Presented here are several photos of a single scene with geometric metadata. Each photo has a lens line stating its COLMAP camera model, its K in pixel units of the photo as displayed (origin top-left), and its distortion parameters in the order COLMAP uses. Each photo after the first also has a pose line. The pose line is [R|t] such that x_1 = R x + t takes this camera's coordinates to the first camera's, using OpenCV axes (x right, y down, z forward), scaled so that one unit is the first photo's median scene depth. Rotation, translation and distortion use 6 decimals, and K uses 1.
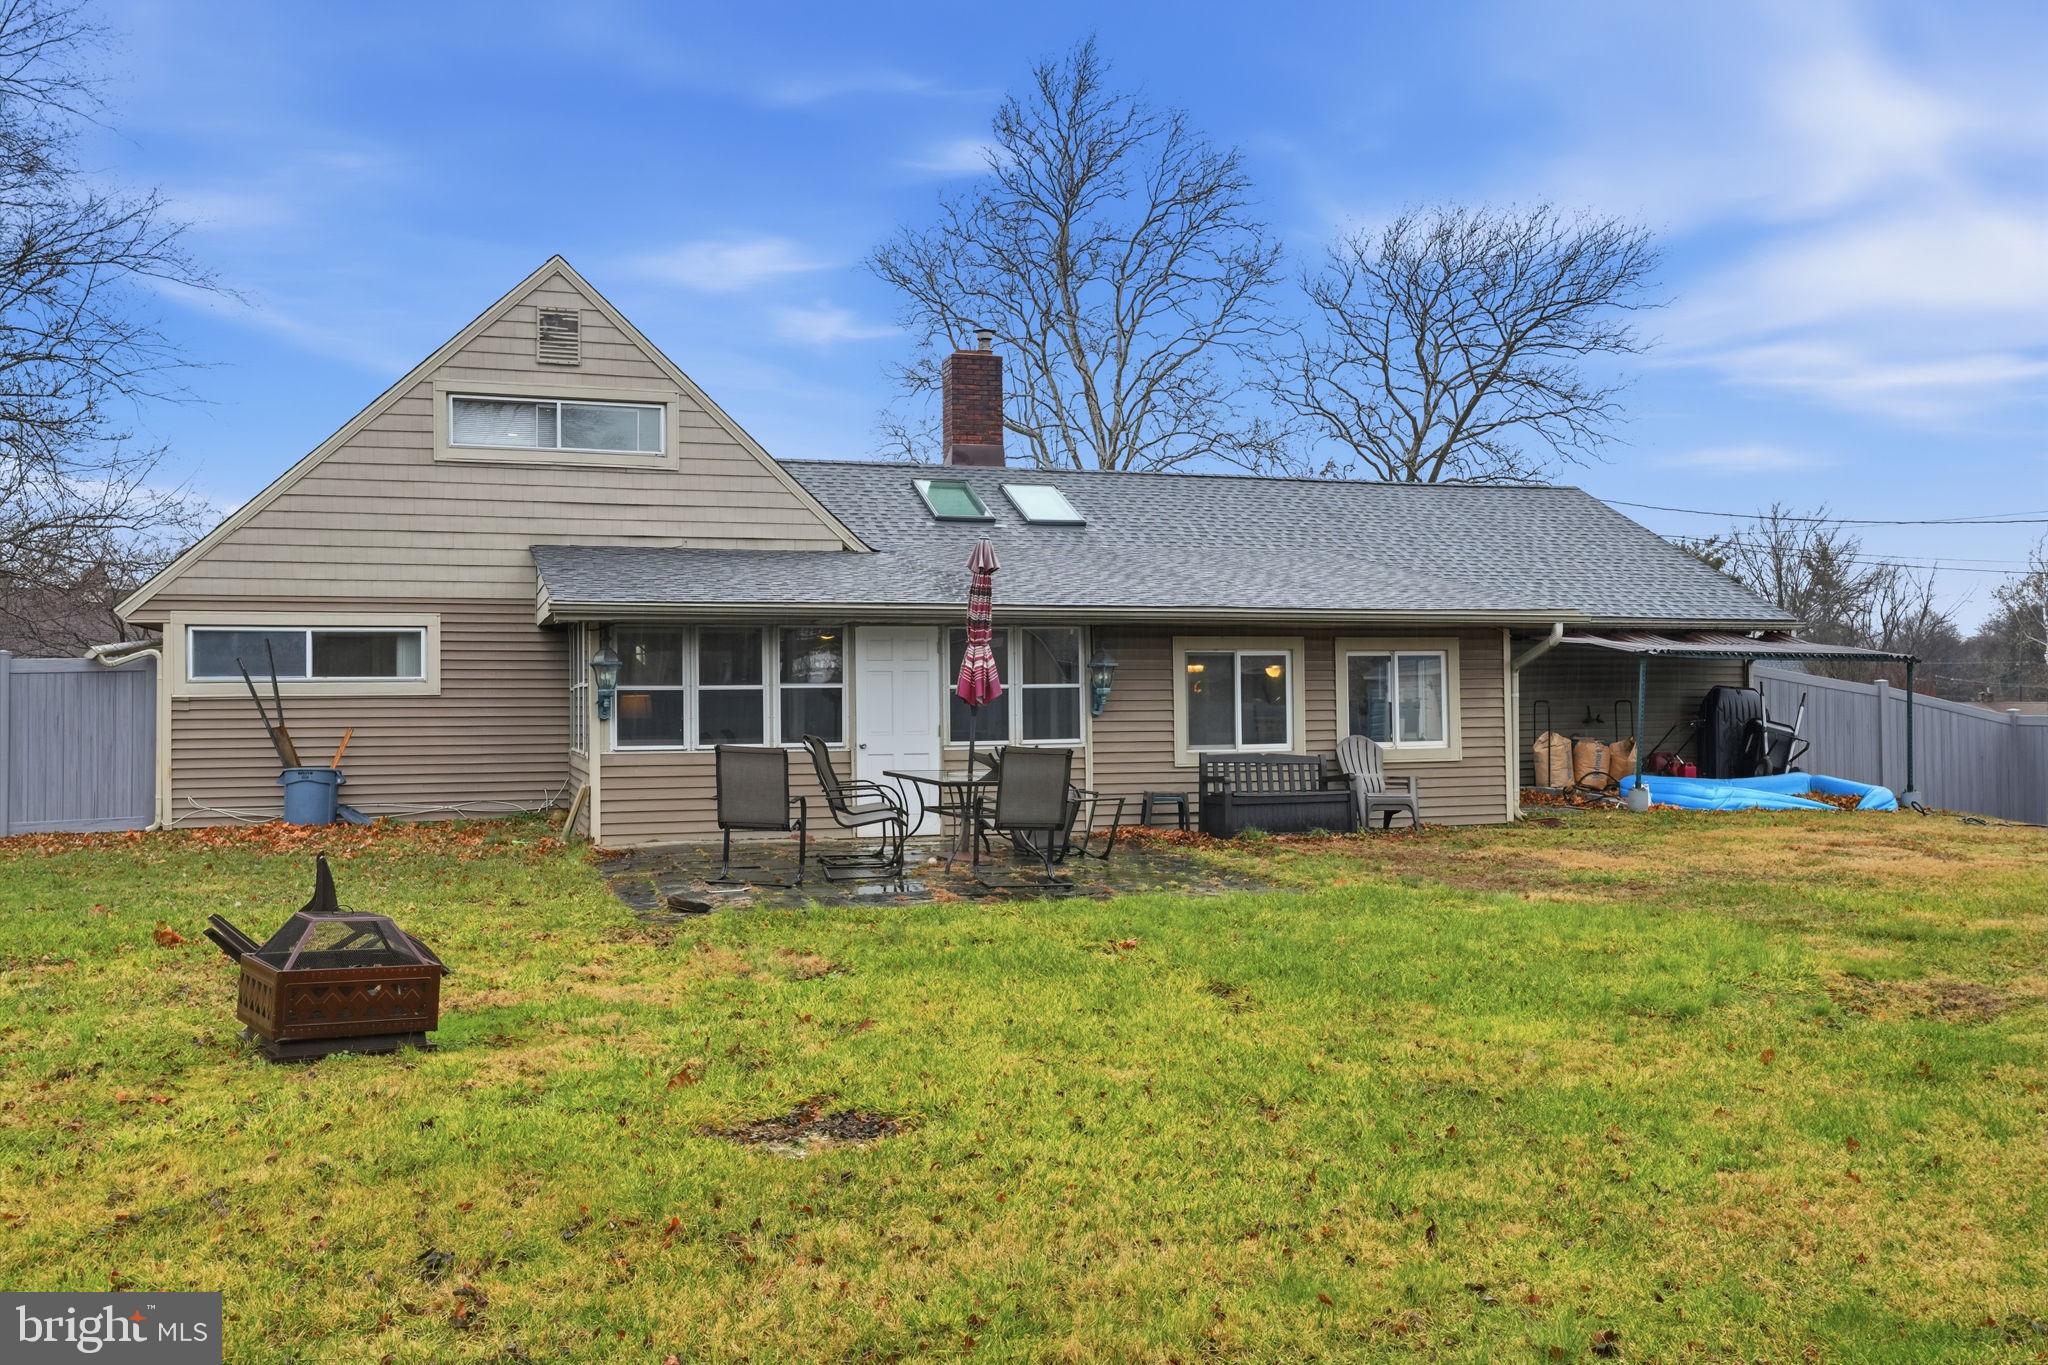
lens RADIAL K [[1724.6, 0, 1024.0], [0, 1724.6, 682.5], [0, 0, 1]] dist [0.006779, 0.001600]
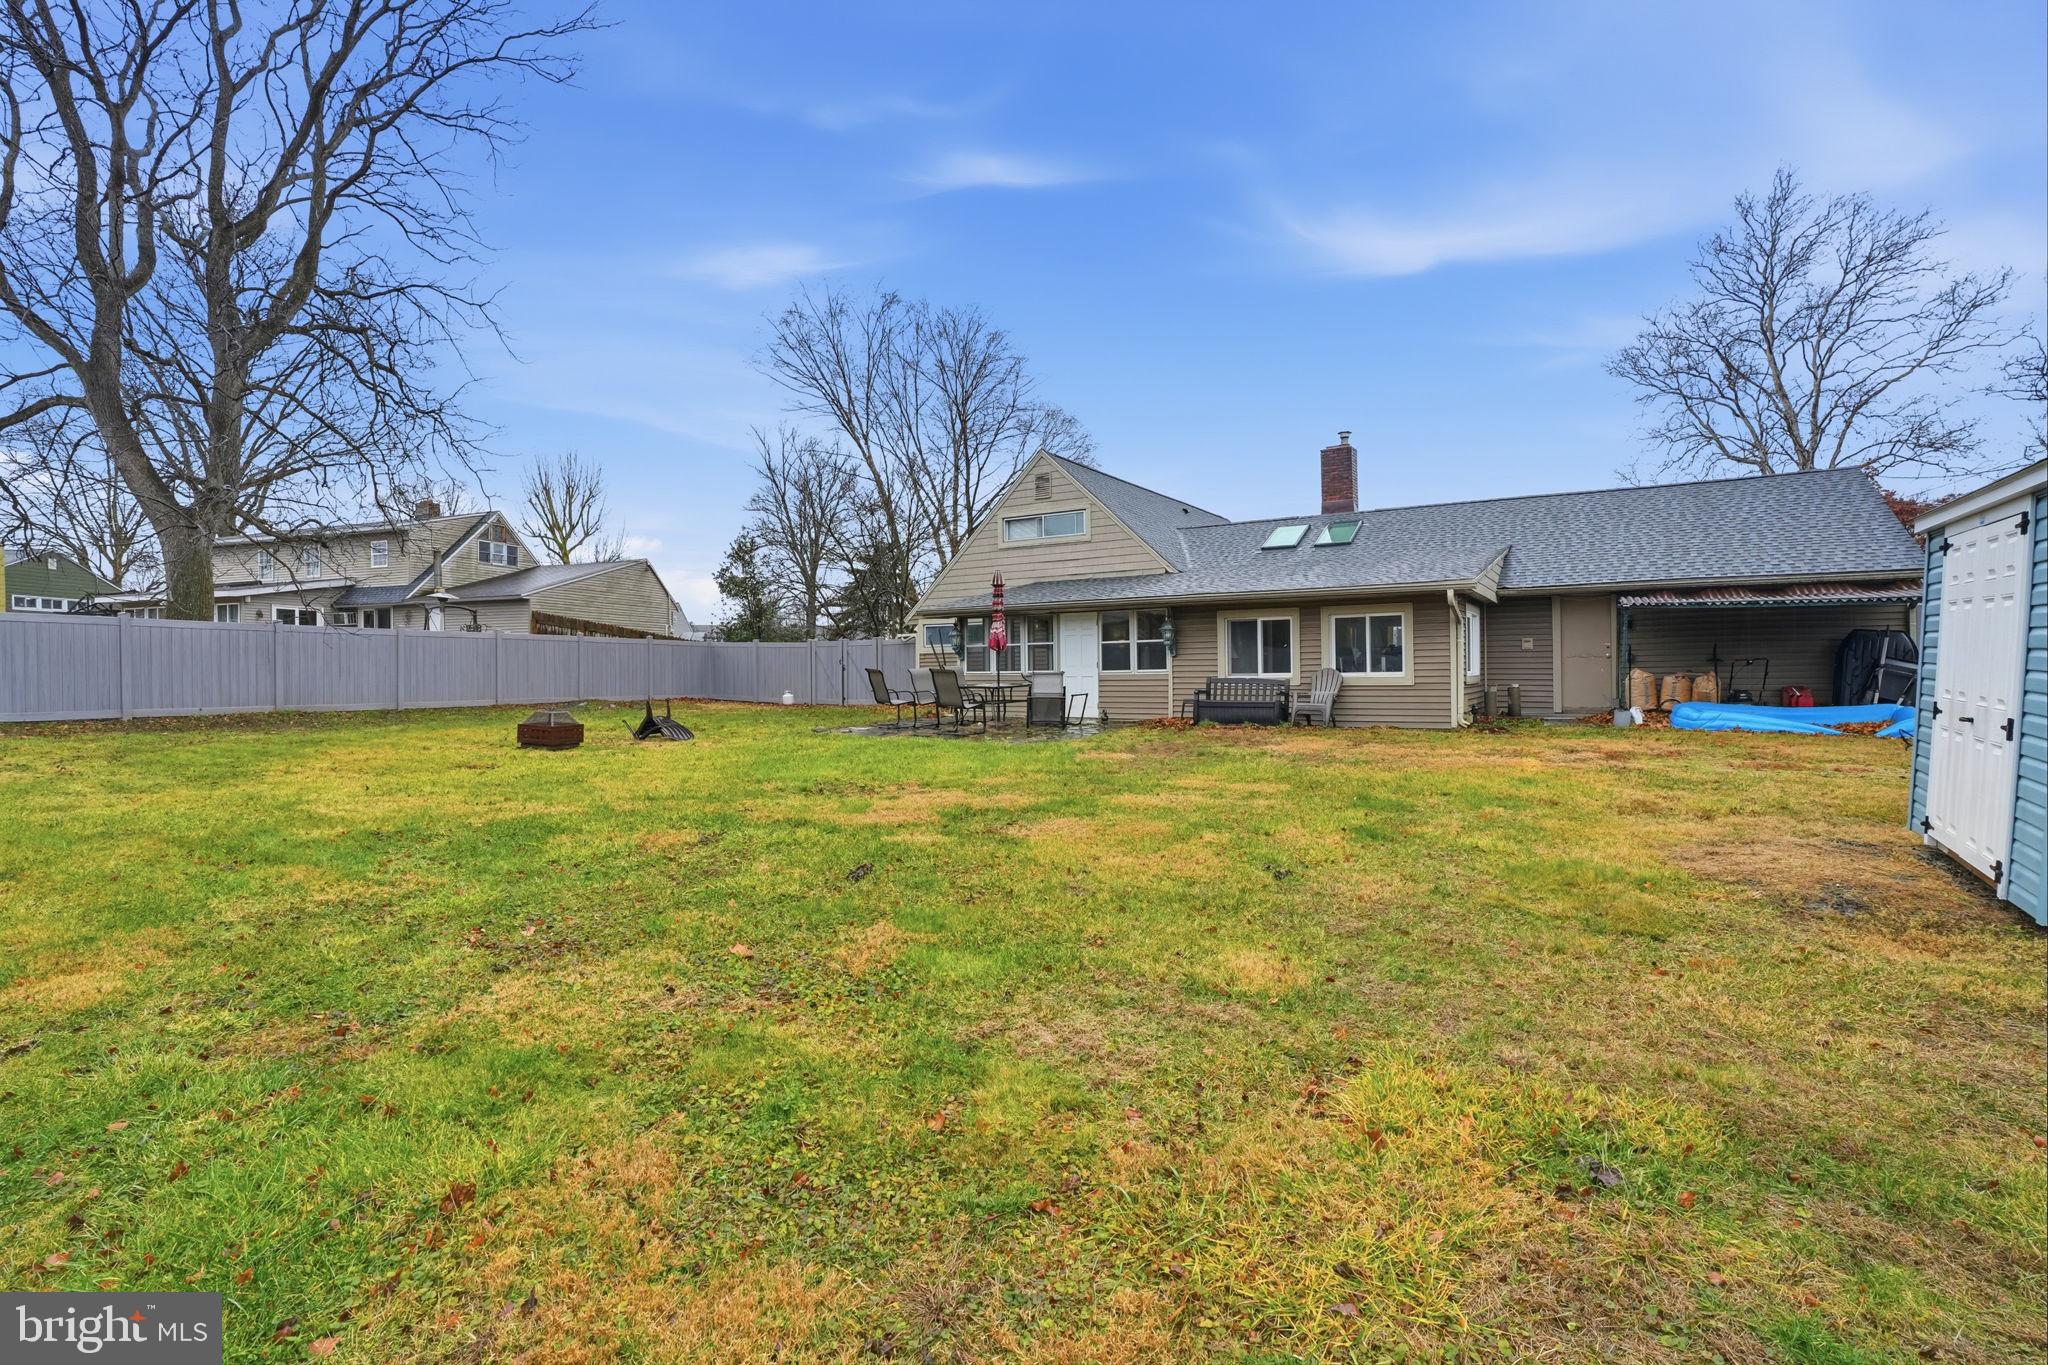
lens RADIAL K [[956.2, 0, 1017.0], [0, 956.2, 673.6], [0, 0, 1]] dist [-0.068024, 0.027149]
pose [[0.631669, 0.003361, -0.775231, 0.662737], [0.015025, 0.999750, 0.016577, 0.016589], [0.775092, -0.022119, 0.631461, 0.216967]]
